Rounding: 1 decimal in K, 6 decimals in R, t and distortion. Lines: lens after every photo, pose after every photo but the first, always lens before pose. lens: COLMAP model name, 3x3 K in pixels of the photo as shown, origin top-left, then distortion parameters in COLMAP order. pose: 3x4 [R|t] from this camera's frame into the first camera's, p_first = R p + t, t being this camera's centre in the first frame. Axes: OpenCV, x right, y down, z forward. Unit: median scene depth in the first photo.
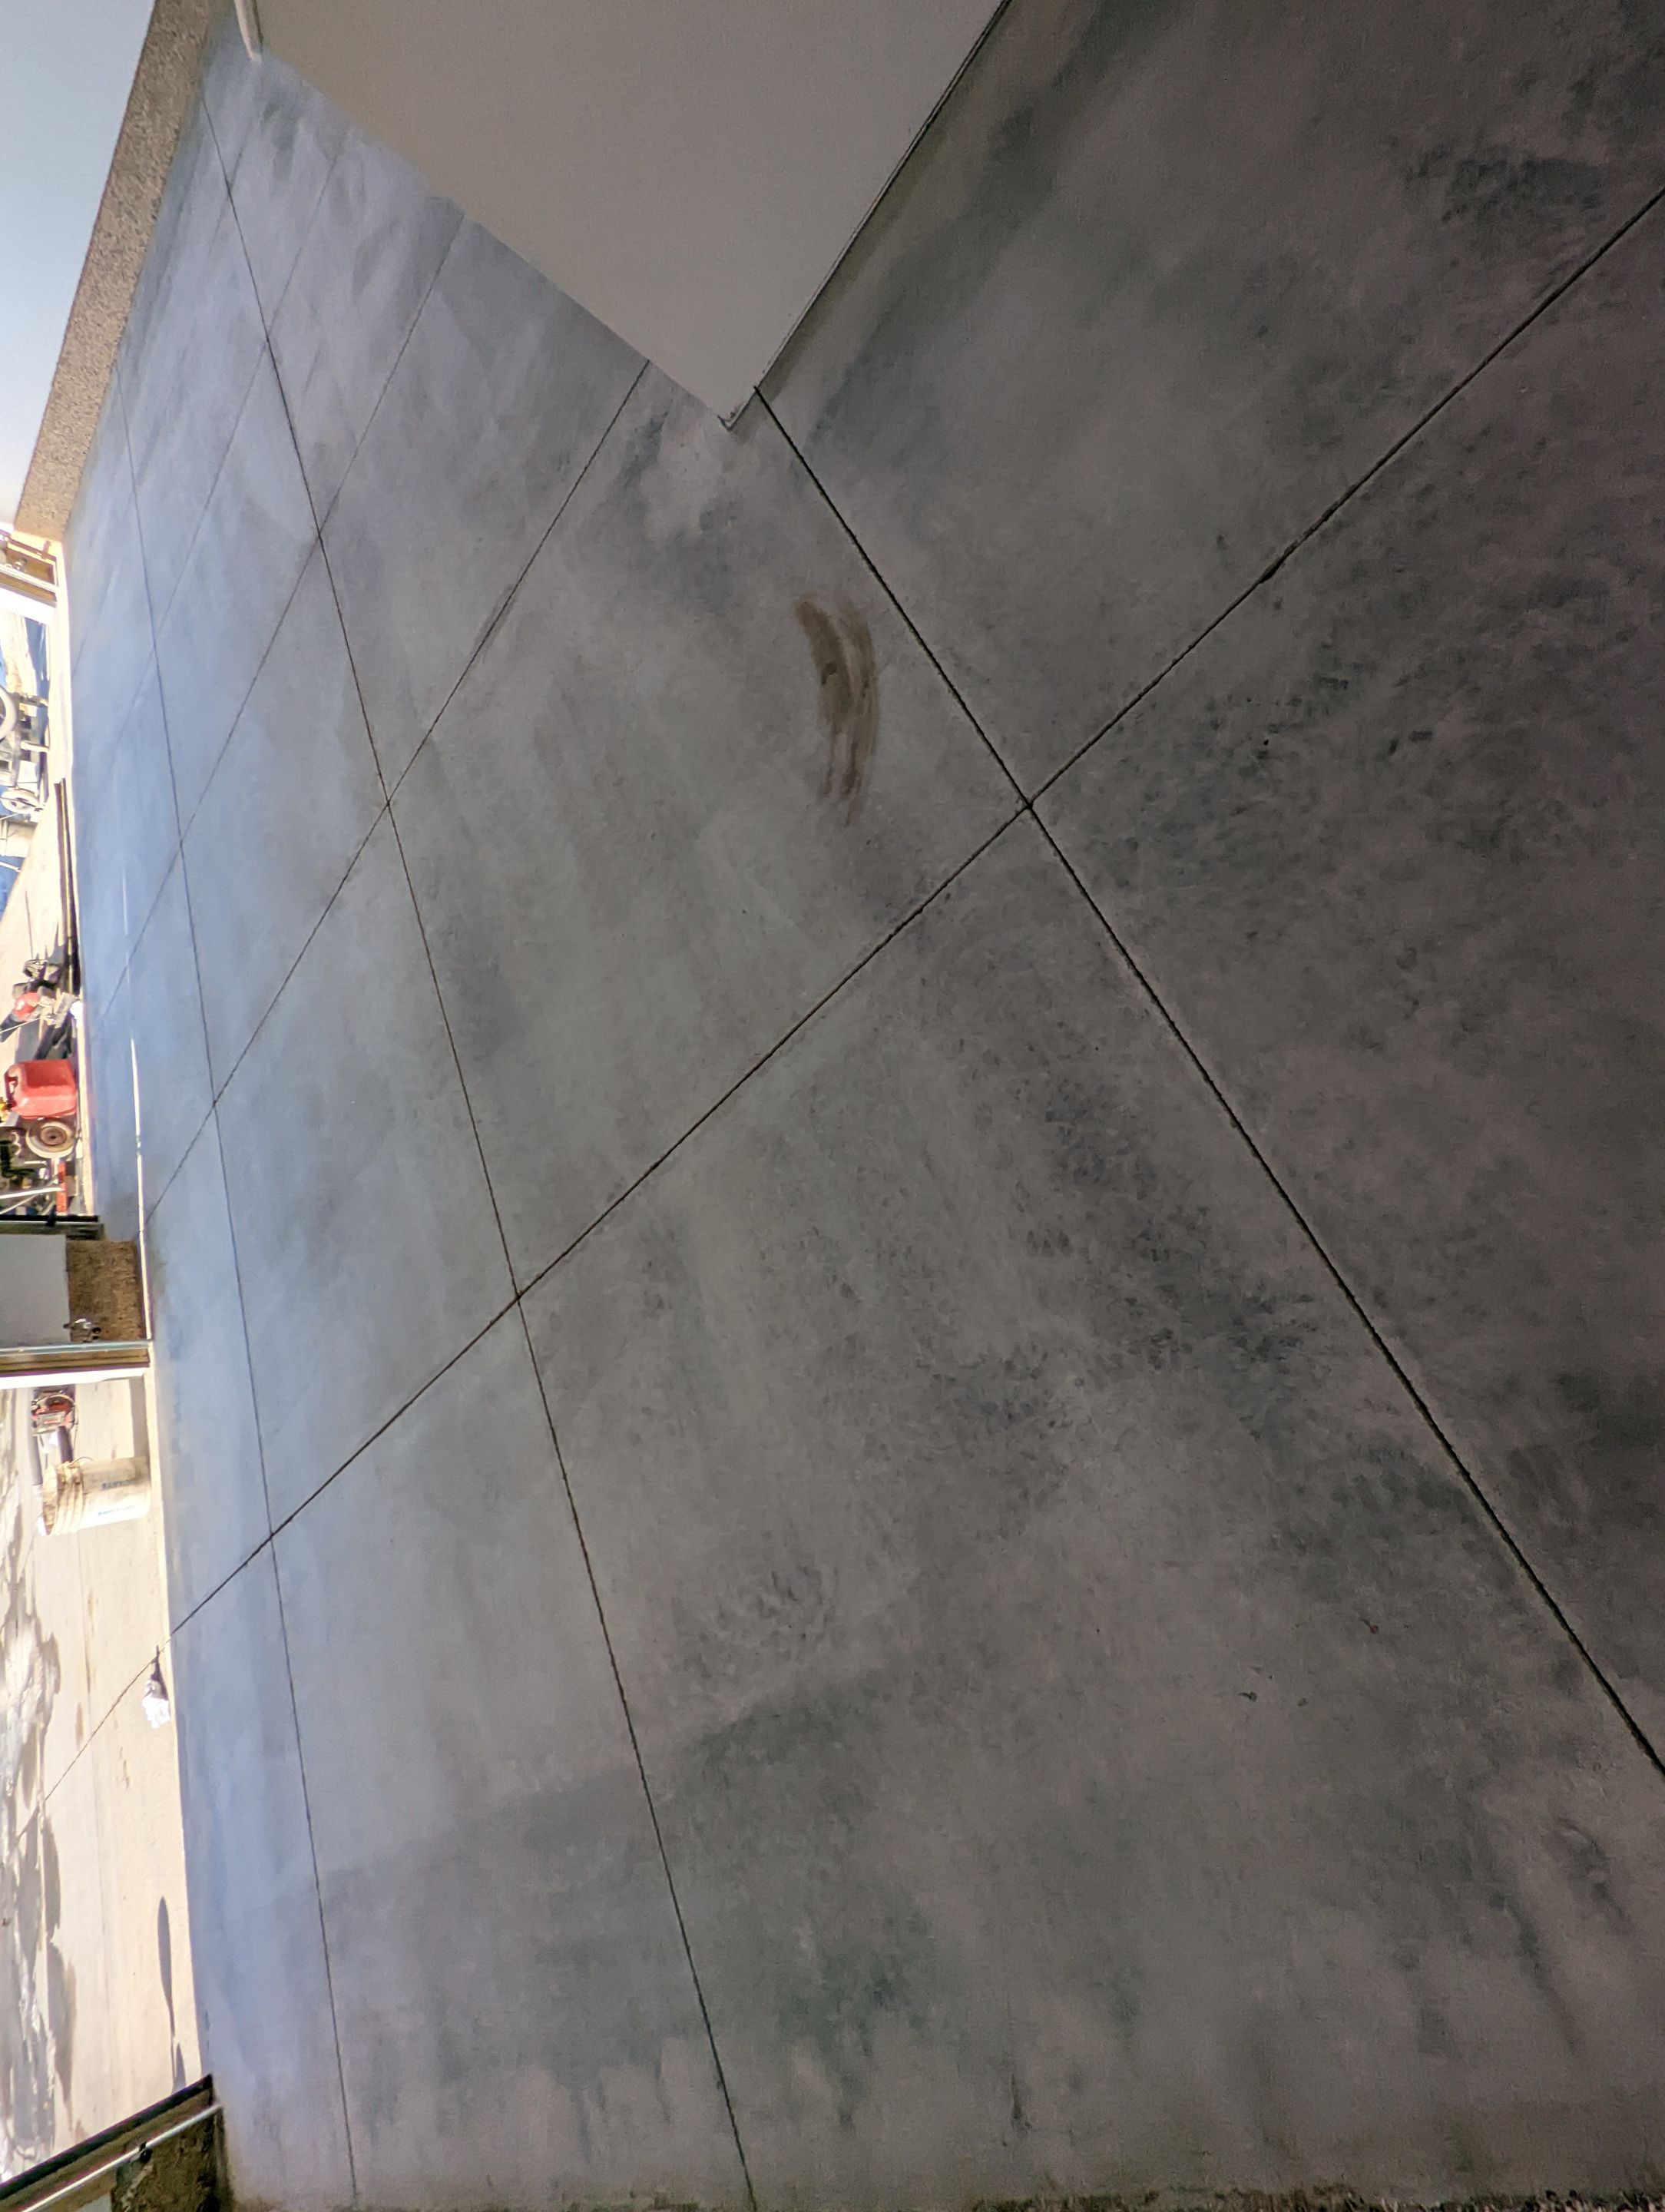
lens RADIAL K [[1033.4, 0, 826.8], [0, 1033.4, 1071.9], [0, 0, 1]] dist [0.001456, 0.002238]
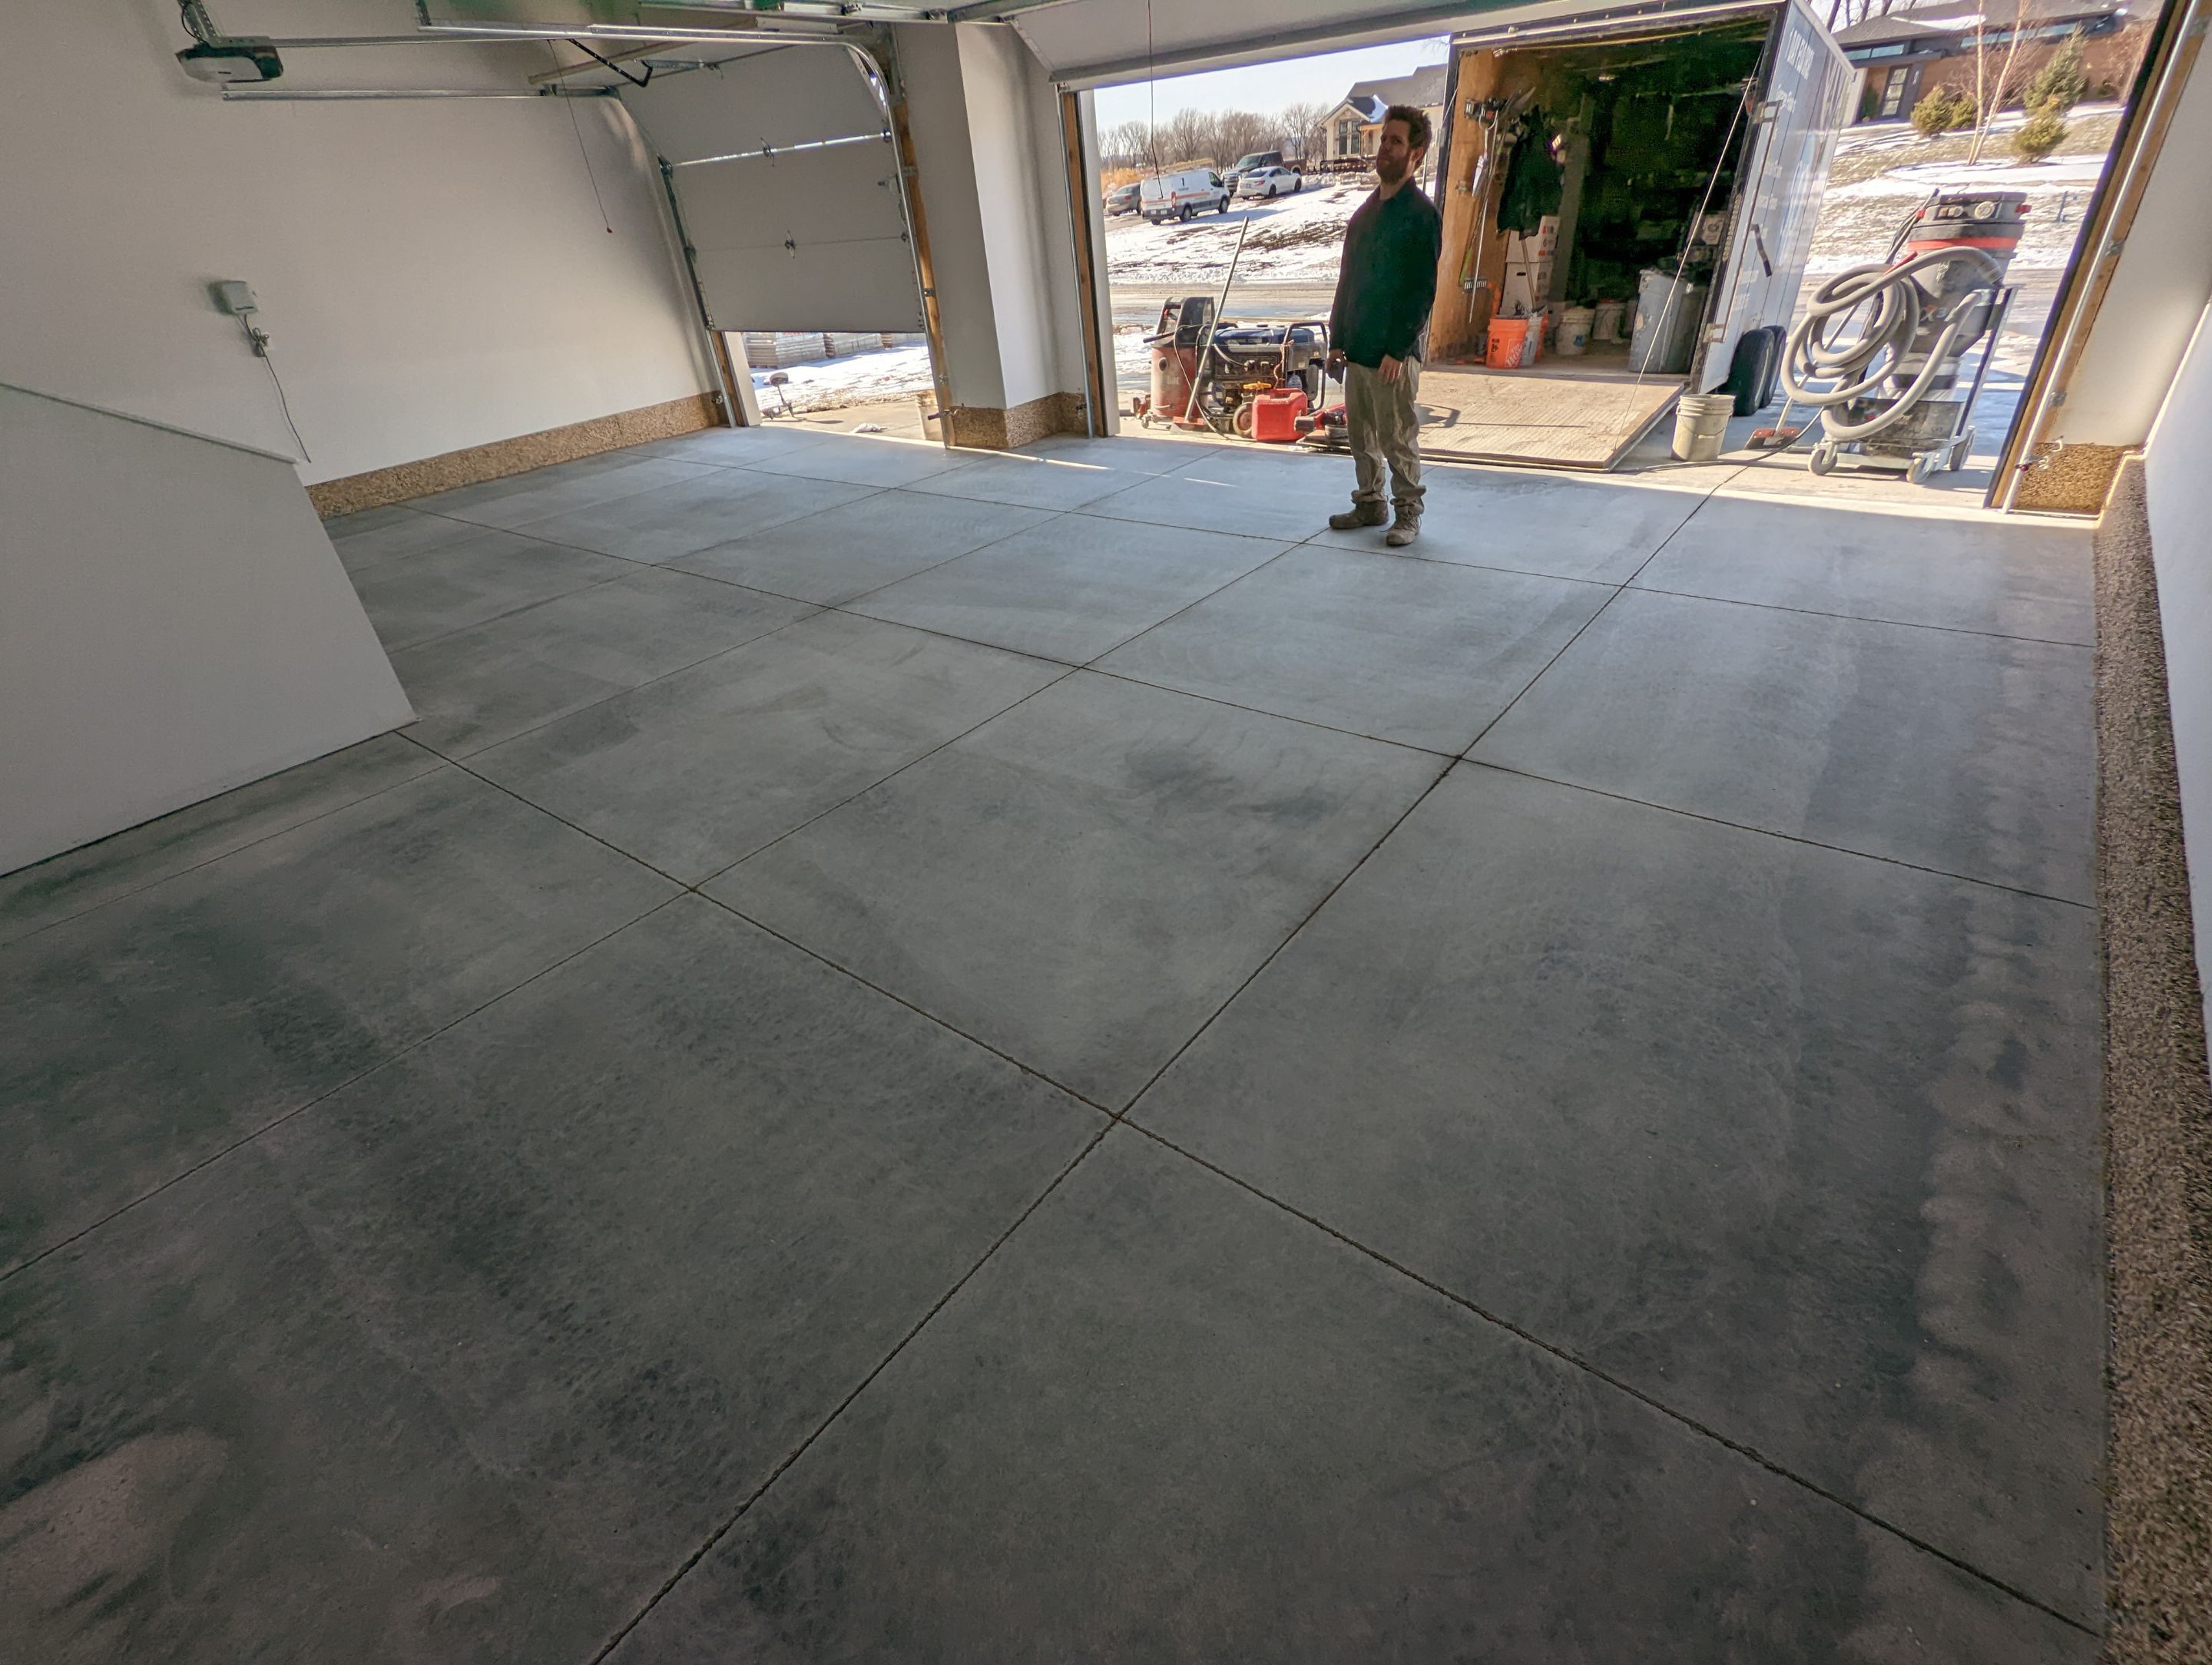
lens RADIAL K [[1050.2, 0, 1110.1], [0, 1050.2, 821.3], [0, 0, 1]] dist [0.002624, 0.000492]
pose [[-0.628569, 0.764128, 0.144948, -1.111917], [-0.284866, -0.399607, 0.871301, -2.887821], [0.723708, 0.506382, 0.468854, 1.287297]]
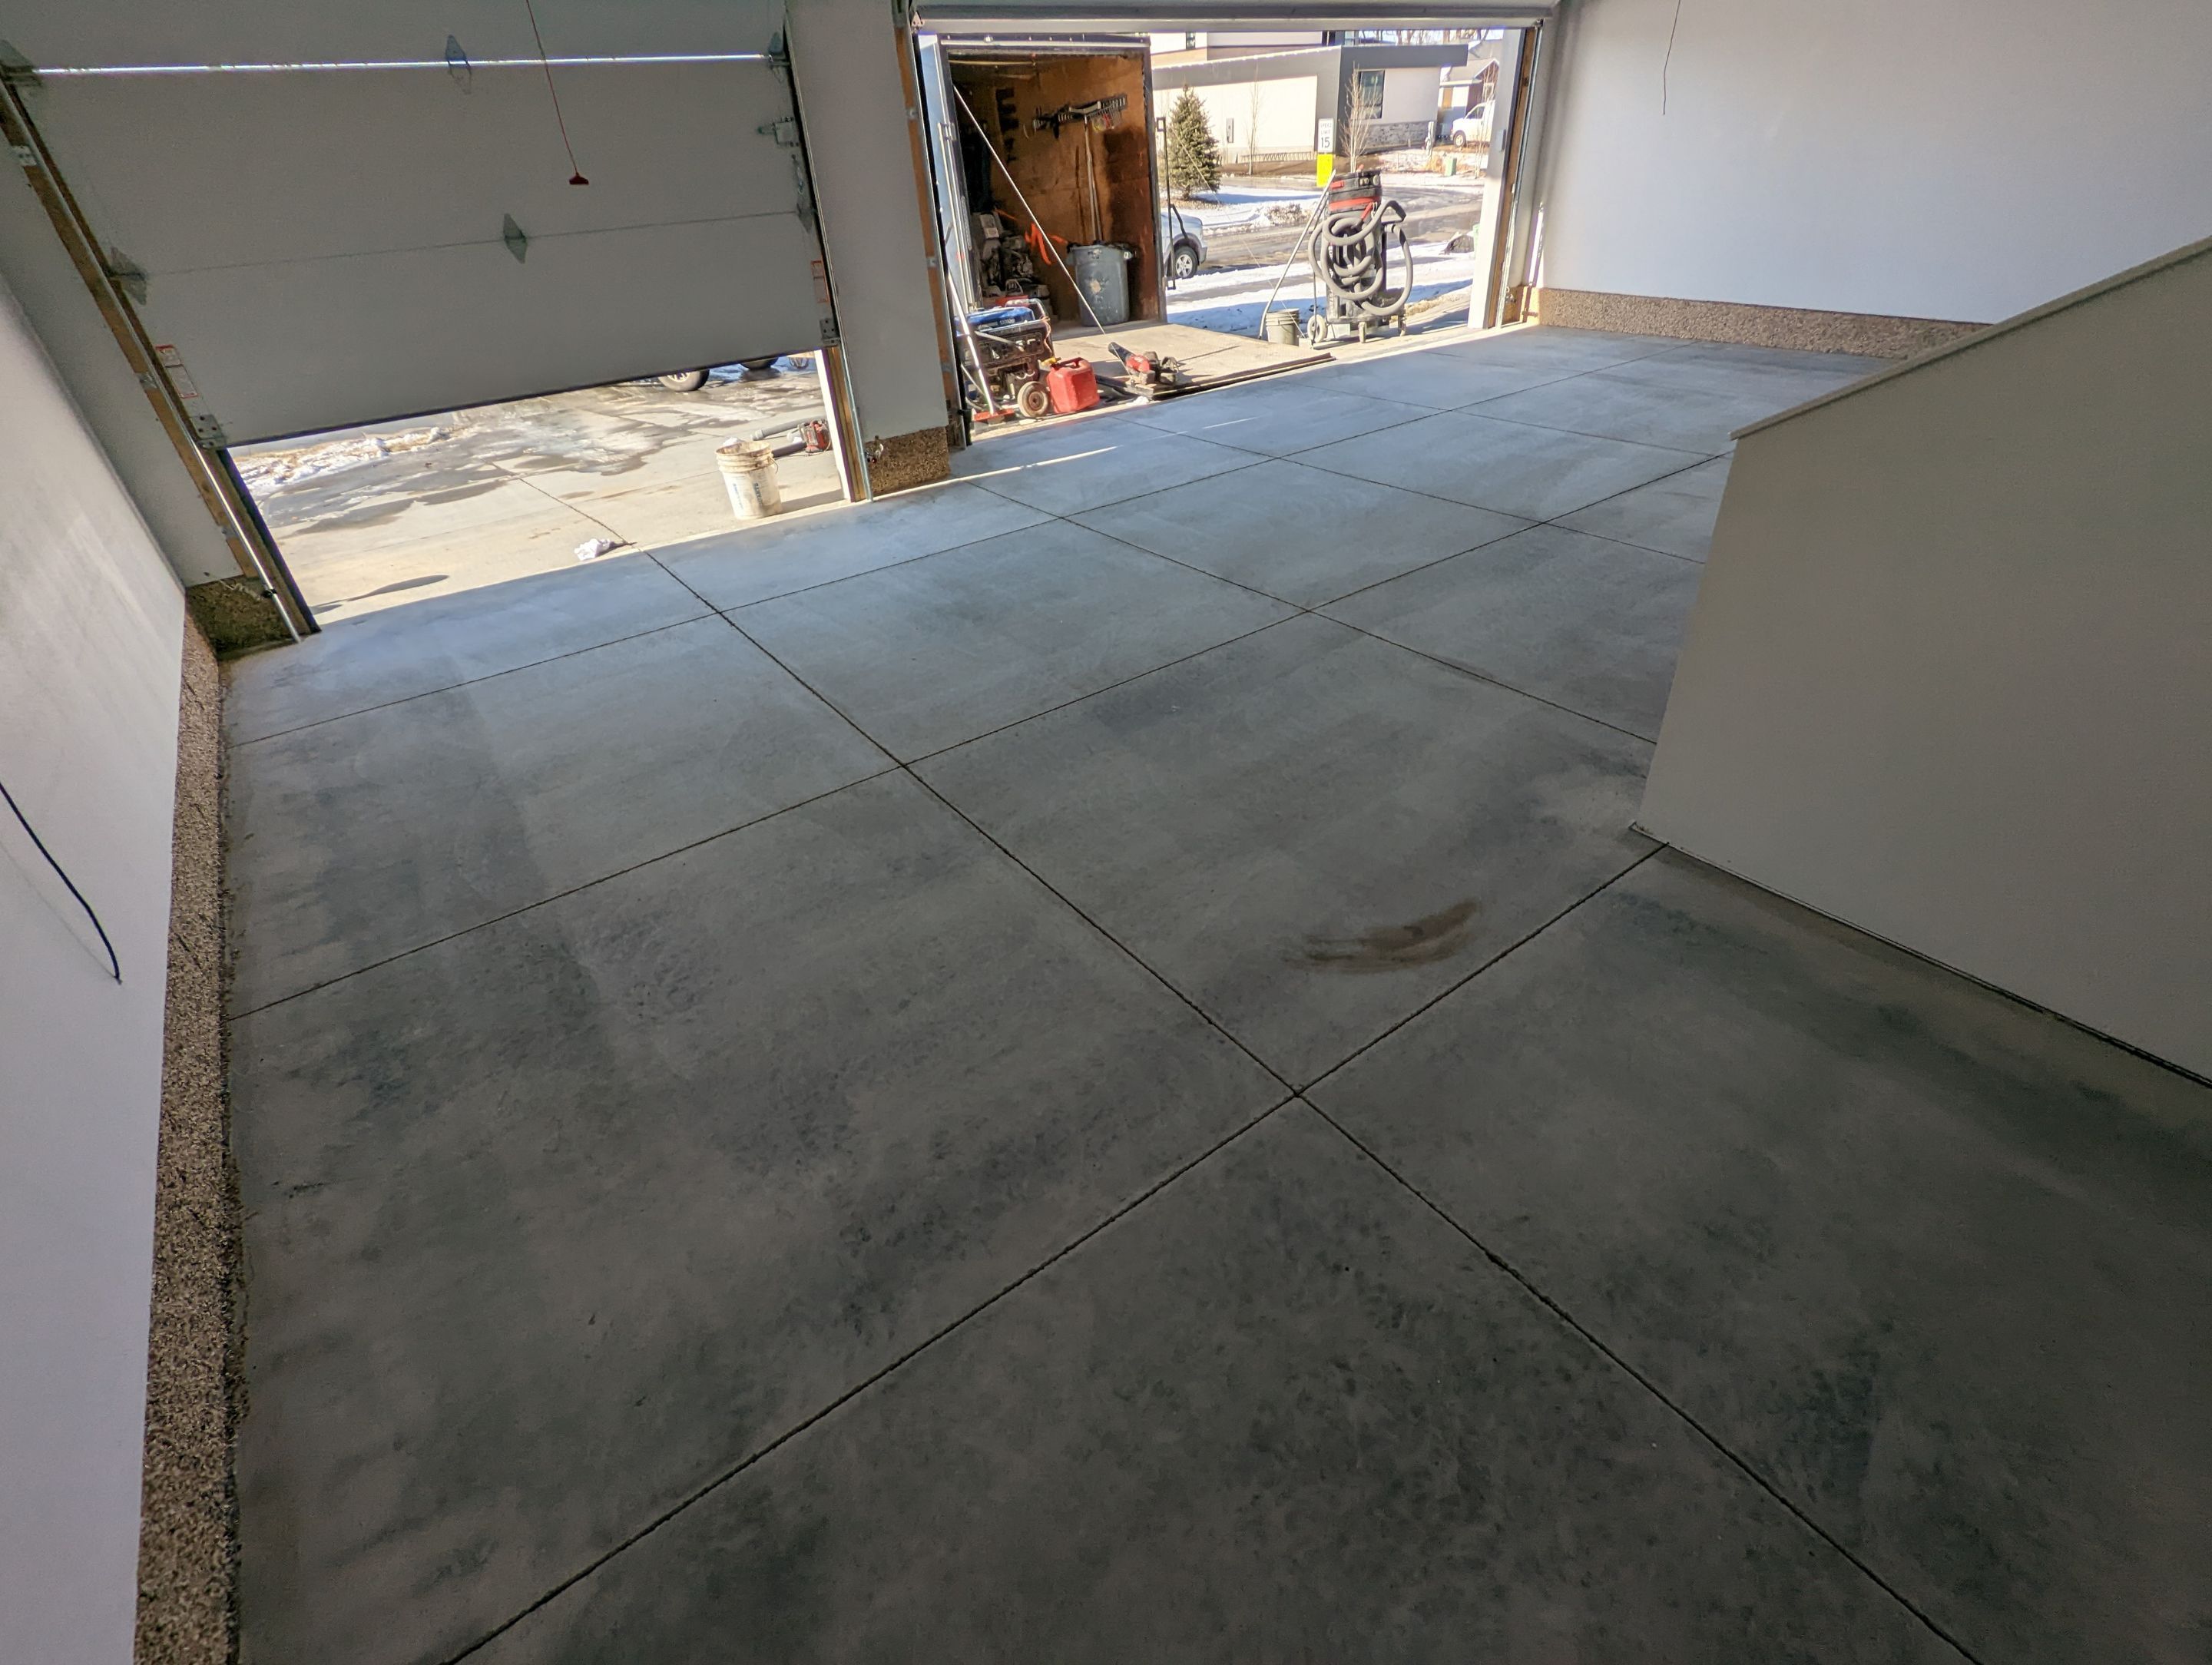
lens RADIAL K [[1033.4, 0, 1106.0], [0, 1033.4, 832.5], [0, 0, 1]] dist [0.001456, 0.002238]
pose [[0.111904, 0.966119, -0.232575, 0.106571], [-0.988606, 0.131948, 0.072445, -0.113583], [0.100678, 0.221818, 0.969877, -0.175572]]
